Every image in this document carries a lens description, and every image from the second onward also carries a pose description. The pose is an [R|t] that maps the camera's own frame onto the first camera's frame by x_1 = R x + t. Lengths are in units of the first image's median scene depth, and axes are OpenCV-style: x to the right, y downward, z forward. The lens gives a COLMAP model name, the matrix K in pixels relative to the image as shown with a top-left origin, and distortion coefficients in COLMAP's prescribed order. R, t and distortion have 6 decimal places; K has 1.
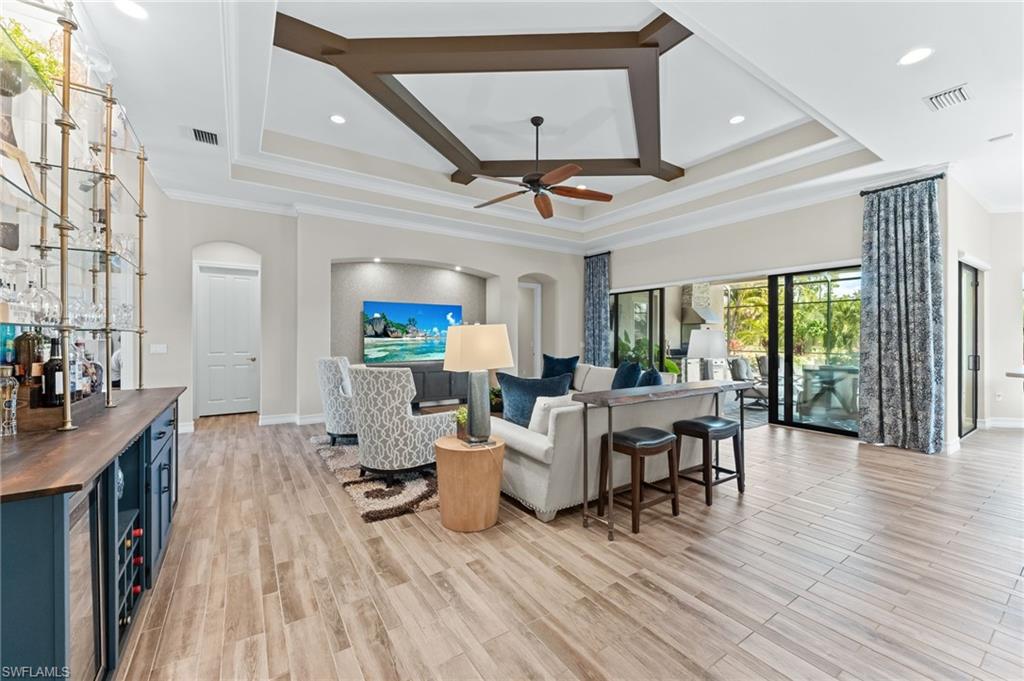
lens RADIAL K [[410.8, 0, 517.8], [0, 410.8, 336.4], [0, 0, 1]] dist [-0.003457, -0.000379]
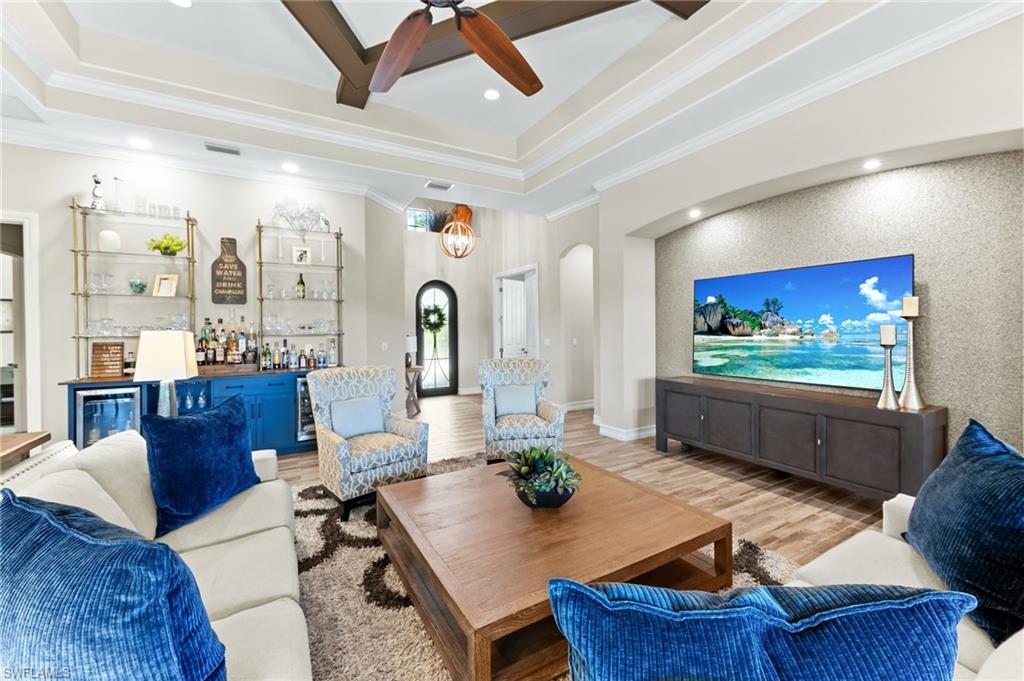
lens RADIAL K [[410.8, 0, 515.1], [0, 410.8, 339.4], [0, 0, 1]] dist [-0.003457, -0.000379]
pose [[-0.069982, 0.026309, -0.997201, 0.310868], [0.007514, 0.999638, 0.025846, -0.008871], [0.997520, -0.005685, -0.070154, 0.735060]]
